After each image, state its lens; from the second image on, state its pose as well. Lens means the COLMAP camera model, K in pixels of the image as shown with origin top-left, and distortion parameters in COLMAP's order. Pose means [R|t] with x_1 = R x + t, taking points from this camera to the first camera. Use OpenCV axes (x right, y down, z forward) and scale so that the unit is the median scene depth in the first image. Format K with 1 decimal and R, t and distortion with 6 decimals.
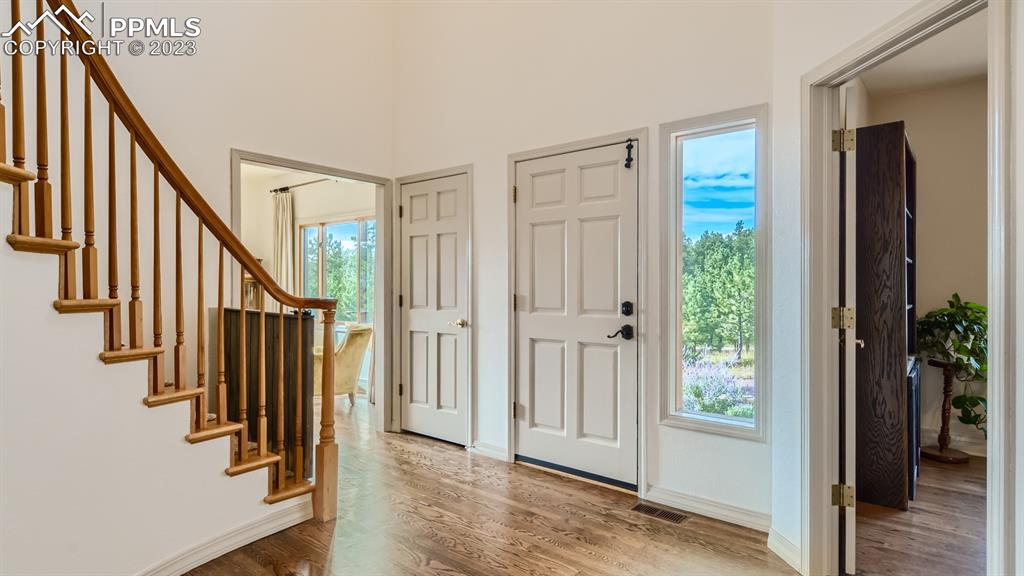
lens RADIAL K [[548.3, 0, 509.4], [0, 548.3, 286.1], [0, 0, 1]] dist [0.000430, -0.004754]
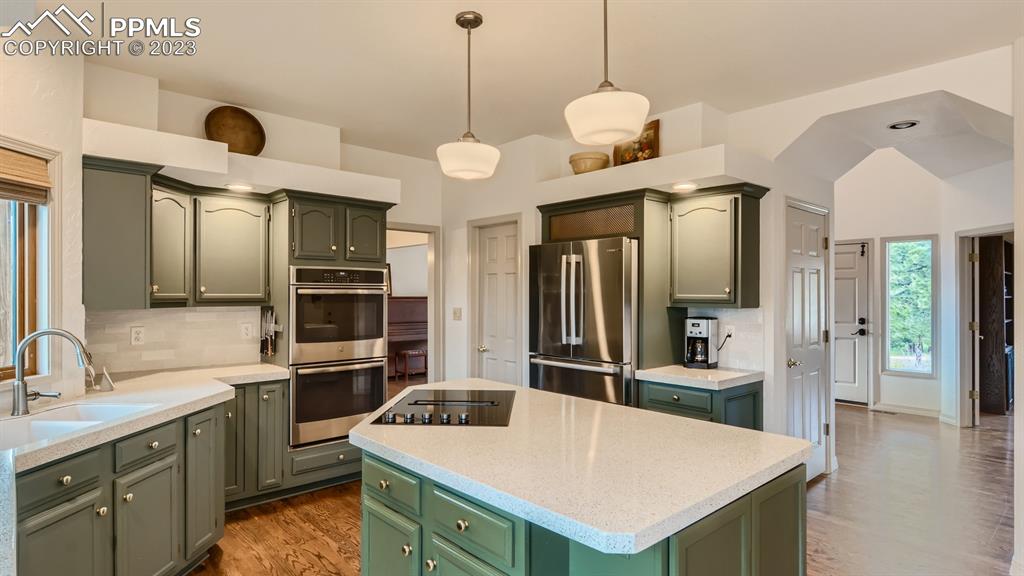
lens RADIAL K [[548.3, 0, 515.3], [0, 548.3, 289.7], [0, 0, 1]] dist [0.000430, -0.004754]
pose [[0.990329, -0.003220, -0.138698, -0.850366], [0.002887, 0.999992, -0.002603, -0.082427], [0.138705, 0.002178, 0.990331, -1.344446]]
